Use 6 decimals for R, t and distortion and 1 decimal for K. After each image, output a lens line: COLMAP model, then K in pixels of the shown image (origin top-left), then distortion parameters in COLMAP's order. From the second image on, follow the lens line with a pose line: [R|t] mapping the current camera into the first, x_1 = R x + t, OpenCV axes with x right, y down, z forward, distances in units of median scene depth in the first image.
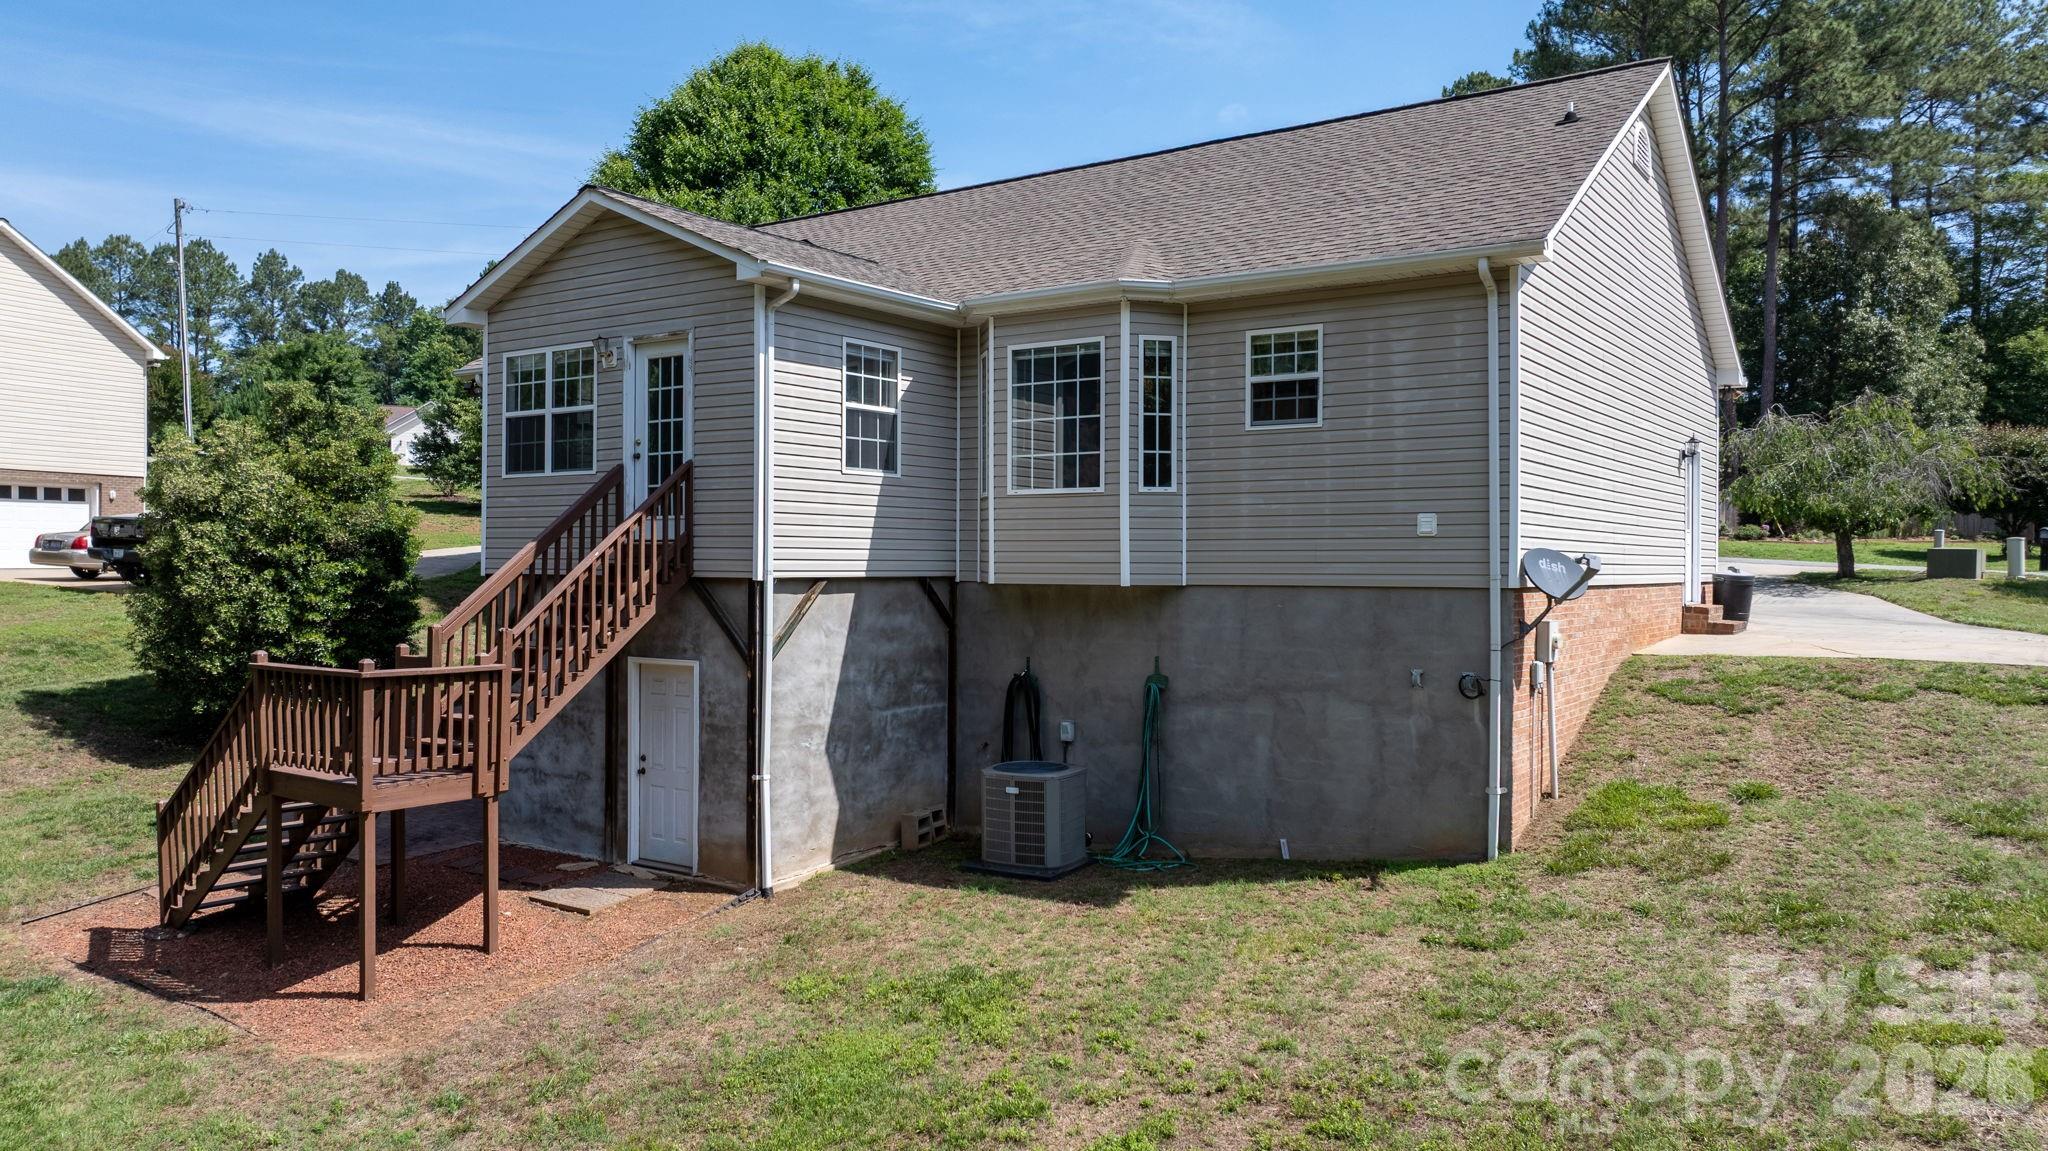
lens RADIAL K [[1443.6, 0, 1024.0], [0, 1443.6, 575.5], [0, 0, 1]] dist [-0.014214, 0.013916]
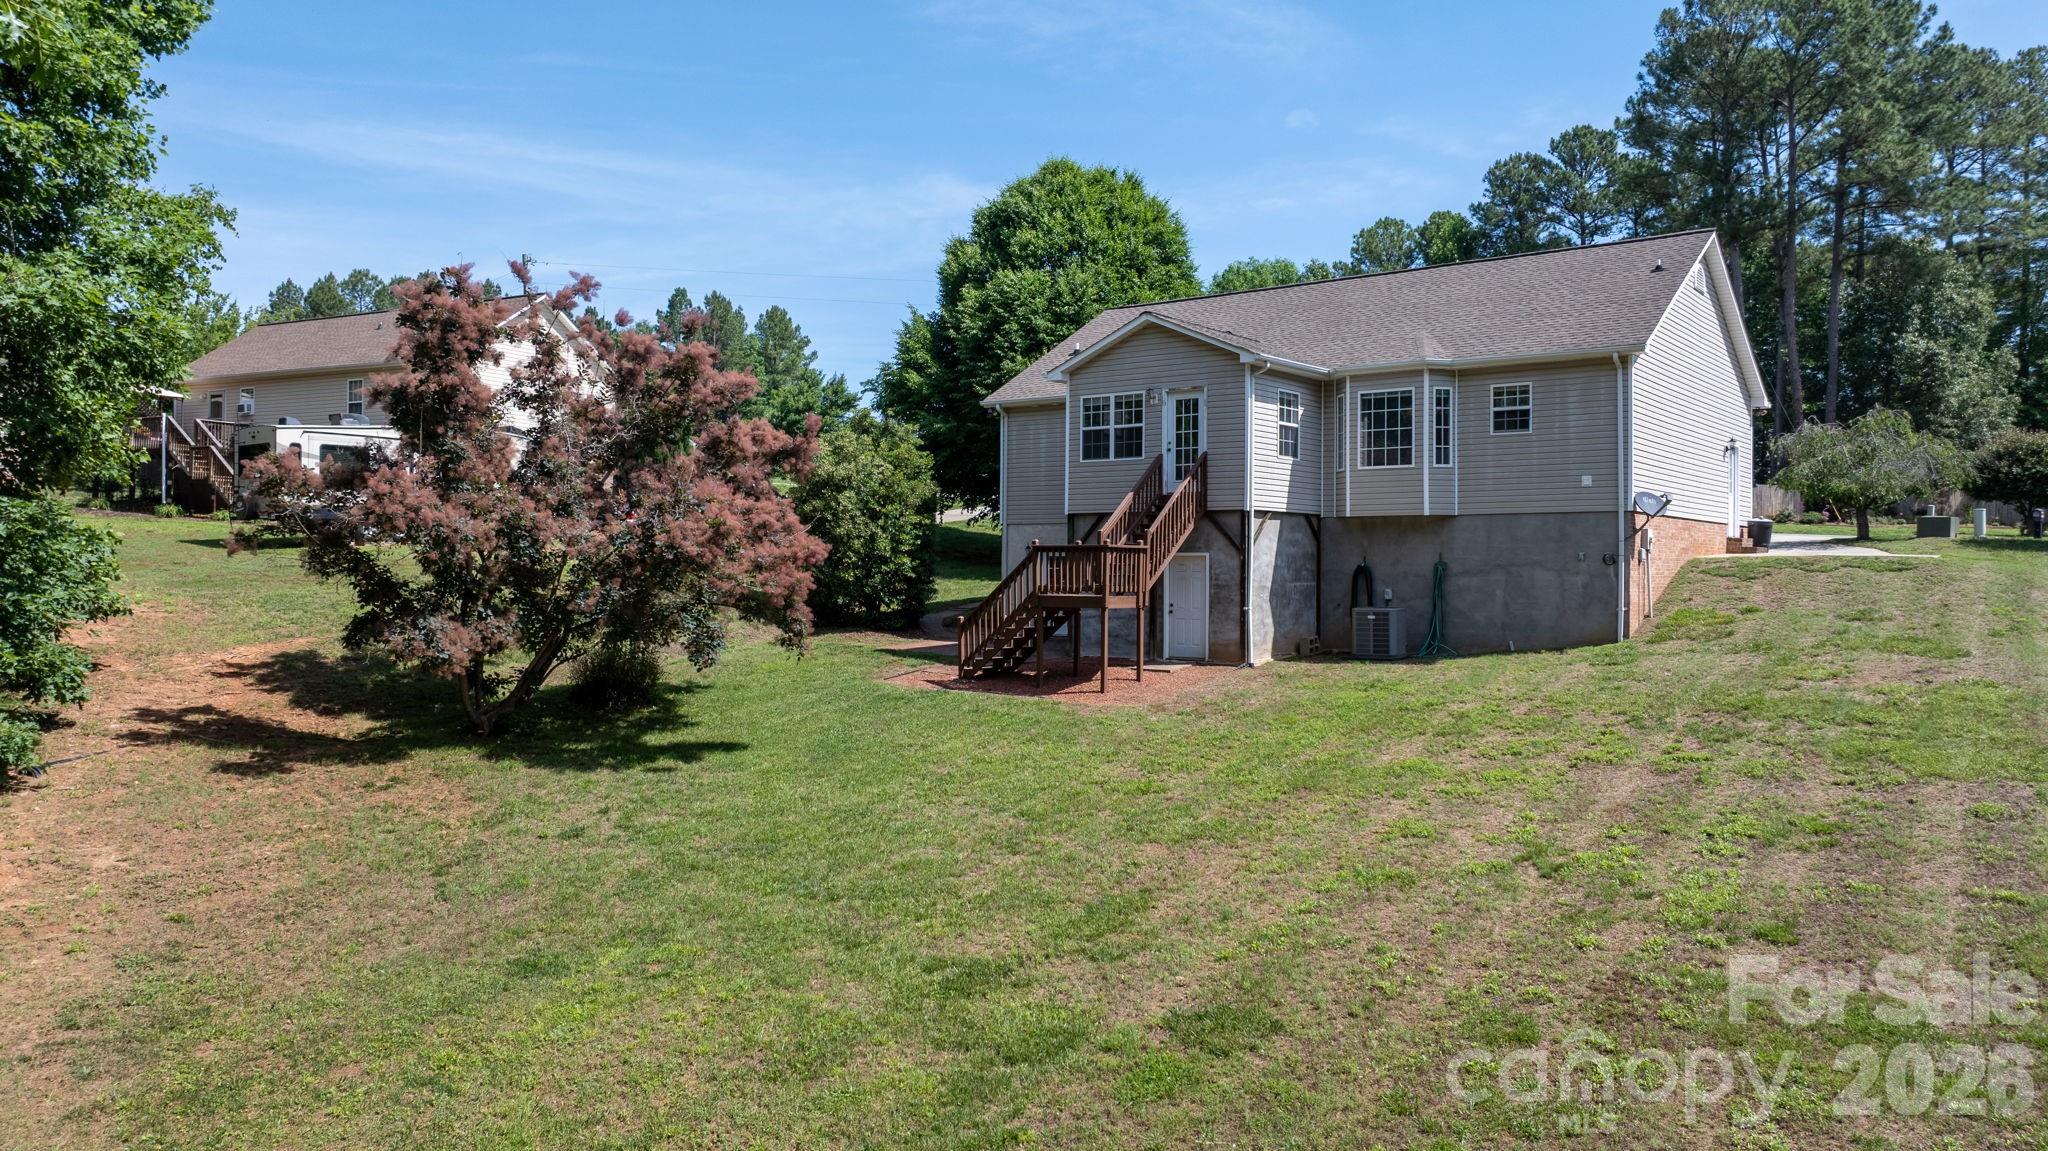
lens RADIAL K [[1443.6, 0, 1024.0], [0, 1443.6, 575.5], [0, 0, 1]] dist [-0.014214, 0.013916]
pose [[0.998378, 0.001513, -0.056916, -0.349192], [-0.001831, 0.999983, -0.005539, 0.097254], [0.056907, 0.005634, 0.998364, -0.944982]]
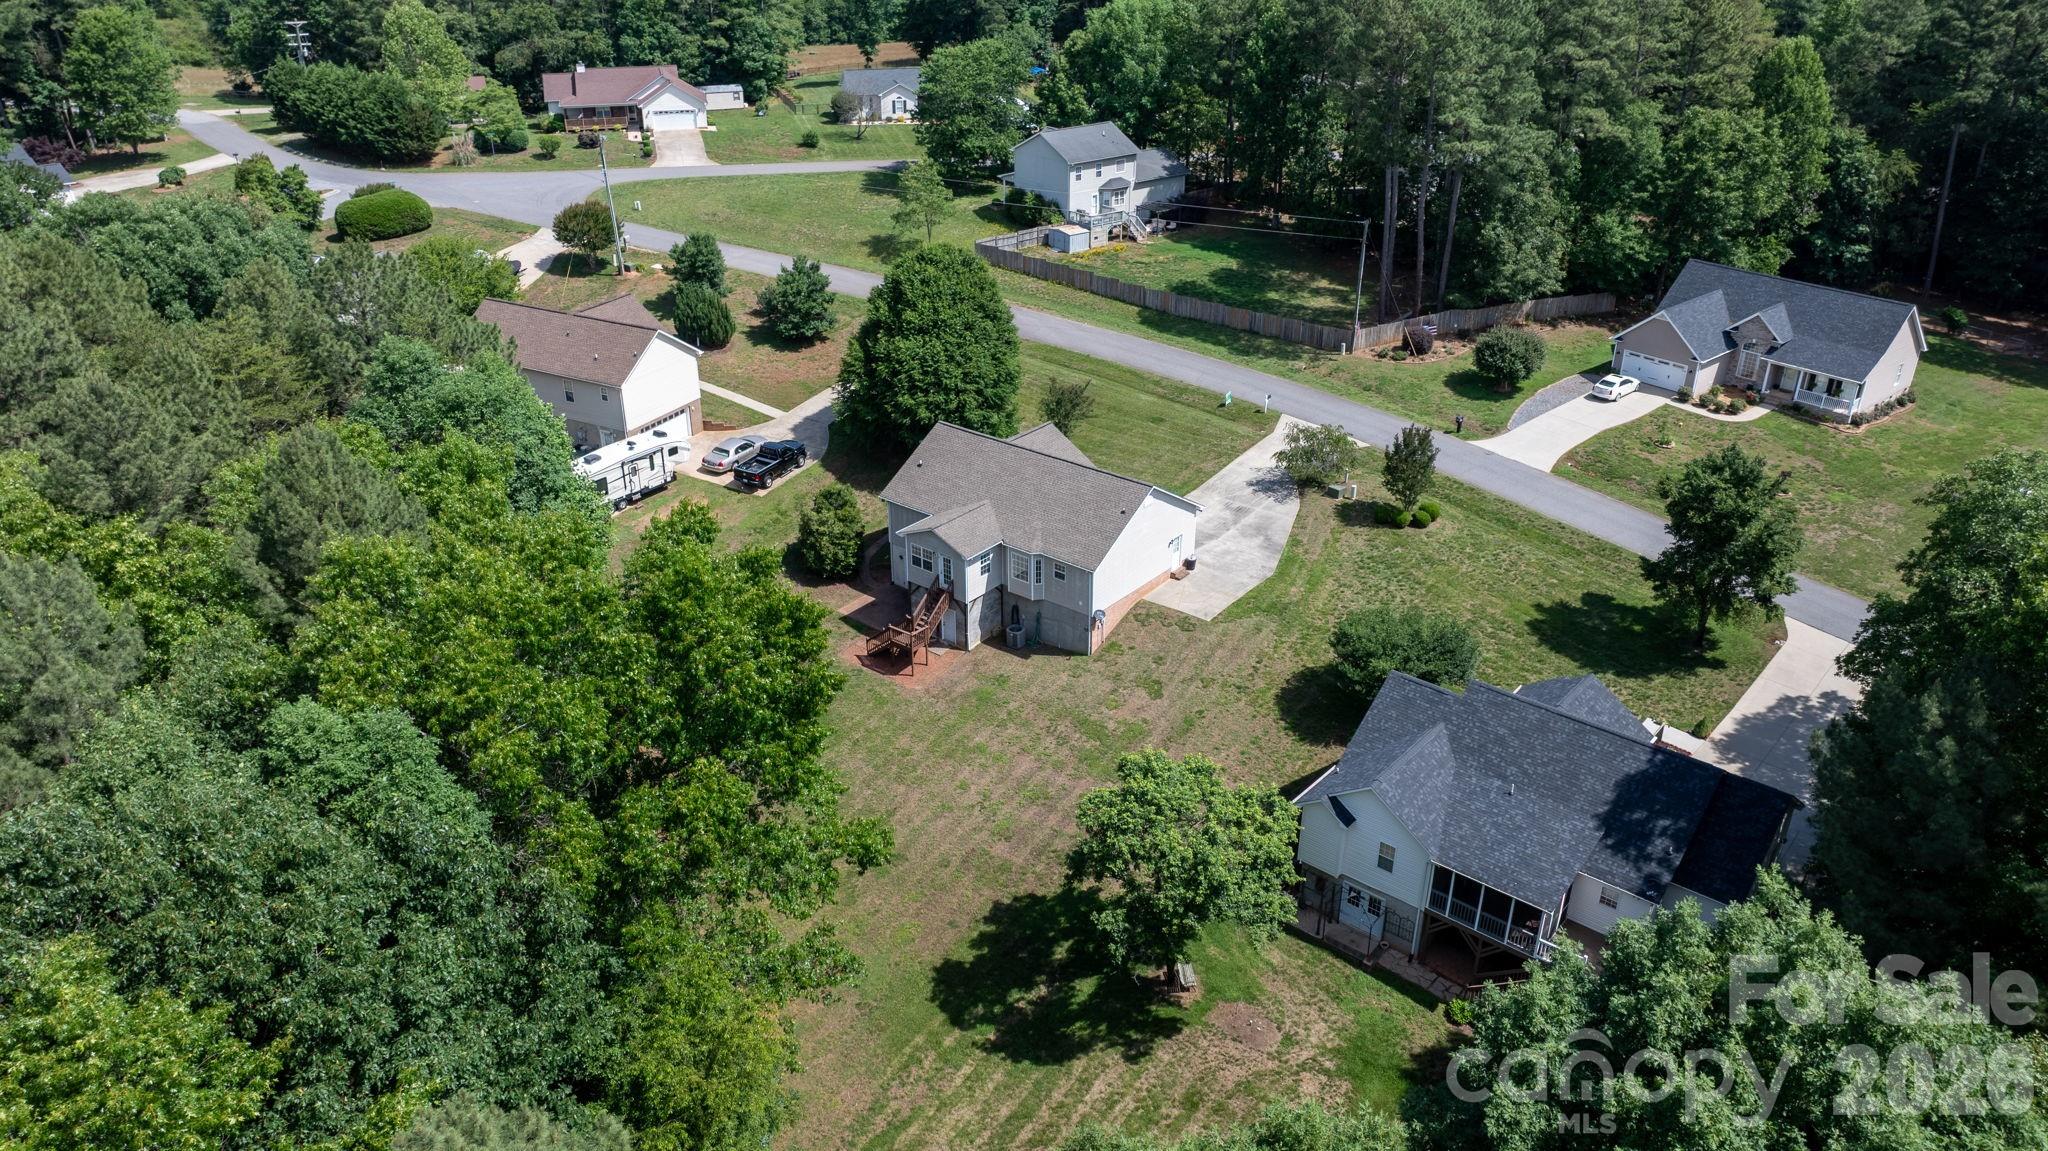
lens RADIAL K [[1439.6, 0, 1030.9], [0, 1439.6, 575.1], [0, 0, 1]] dist [0.025275, -0.067751]
pose [[0.998142, 0.024515, -0.055782, 0.351280], [0.002893, 0.895388, 0.445278, -2.401893], [0.060862, -0.444612, 0.893653, -3.669417]]
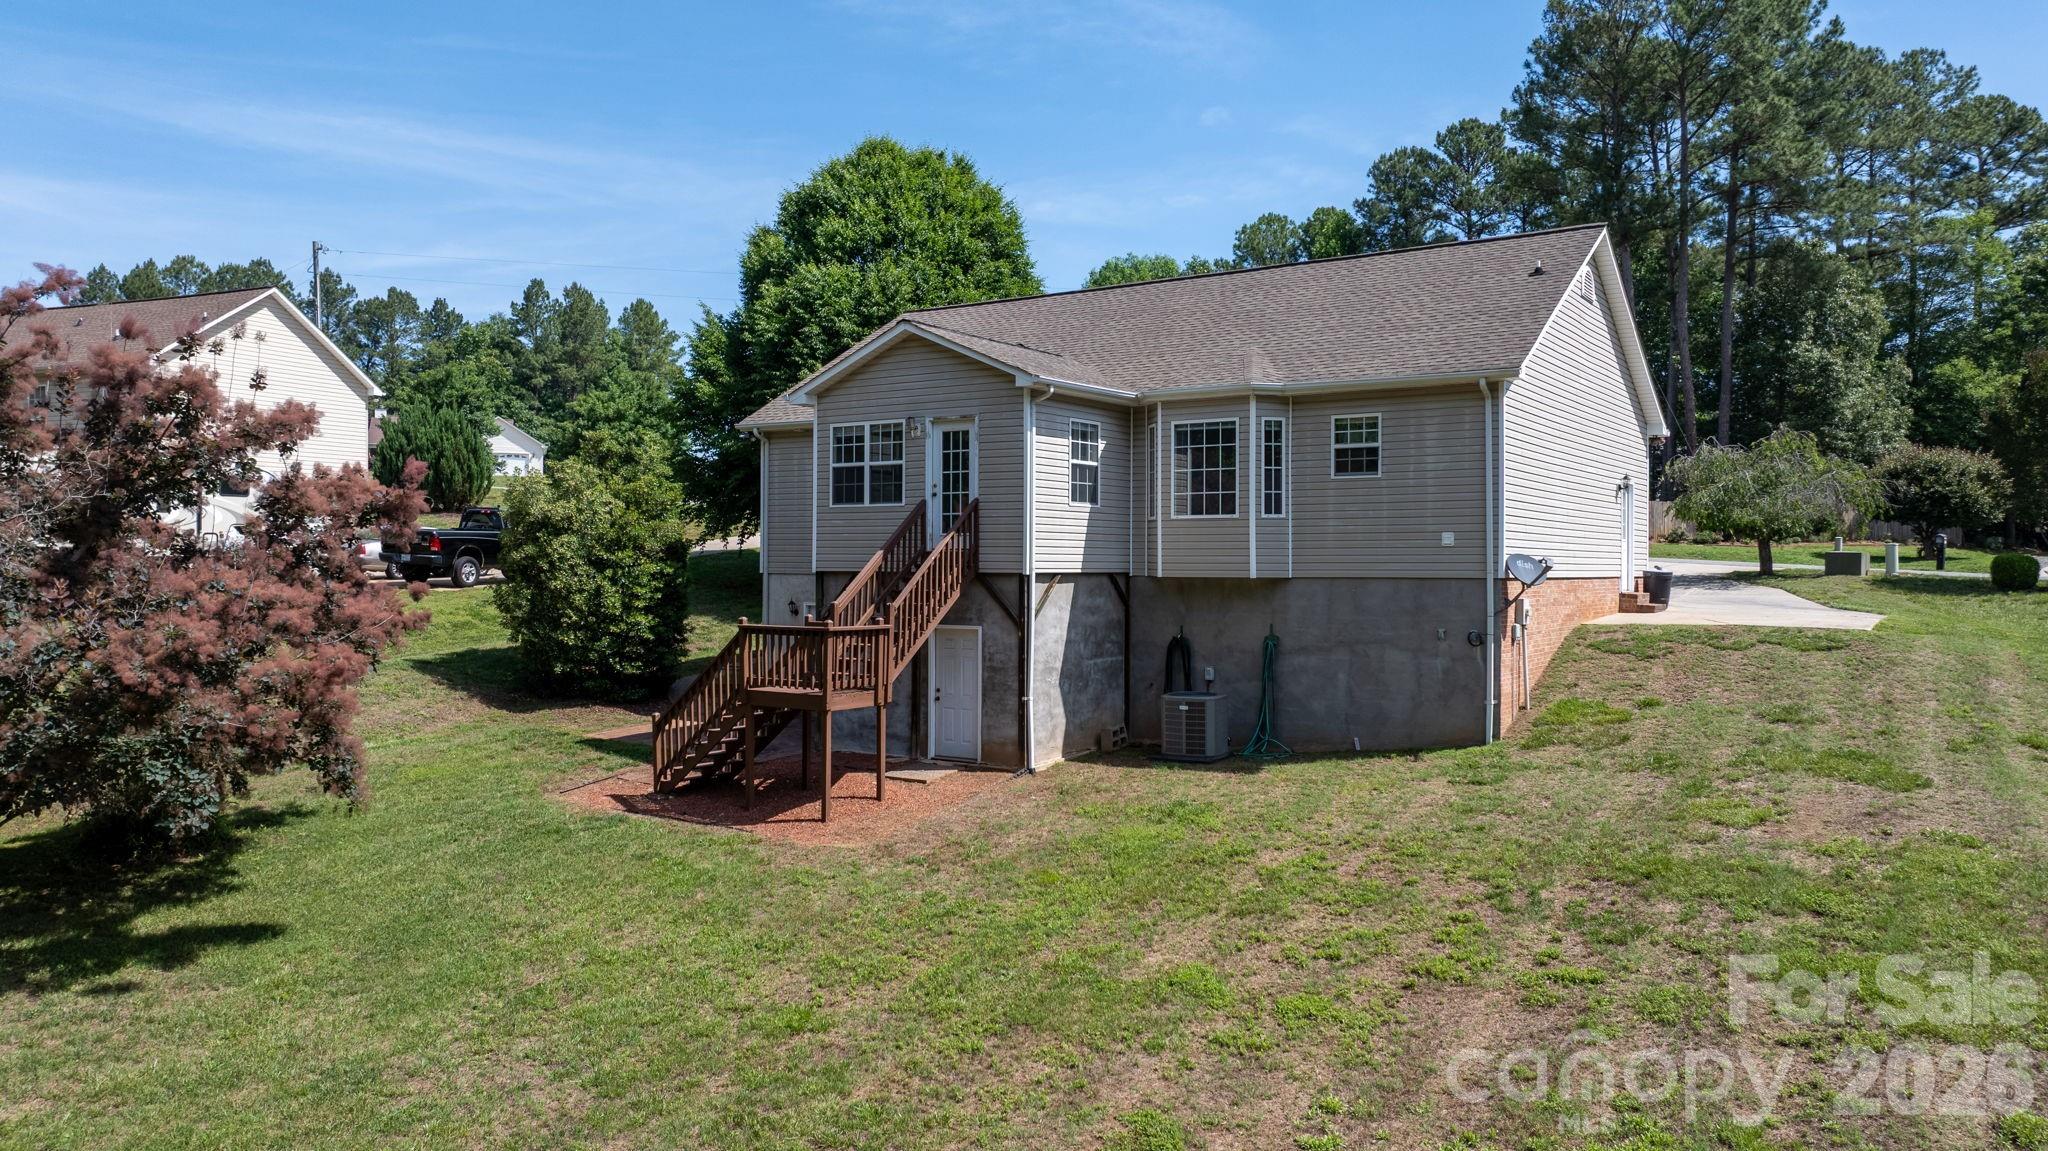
lens RADIAL K [[1439.6, 0, 1030.9], [0, 1439.6, 575.1], [0, 0, 1]] dist [0.025275, -0.067751]
pose [[0.999927, -0.001255, 0.012012, -0.181761], [0.001279, 0.999997, -0.002009, 0.006720], [-0.012010, 0.002024, 0.999926, -0.535479]]
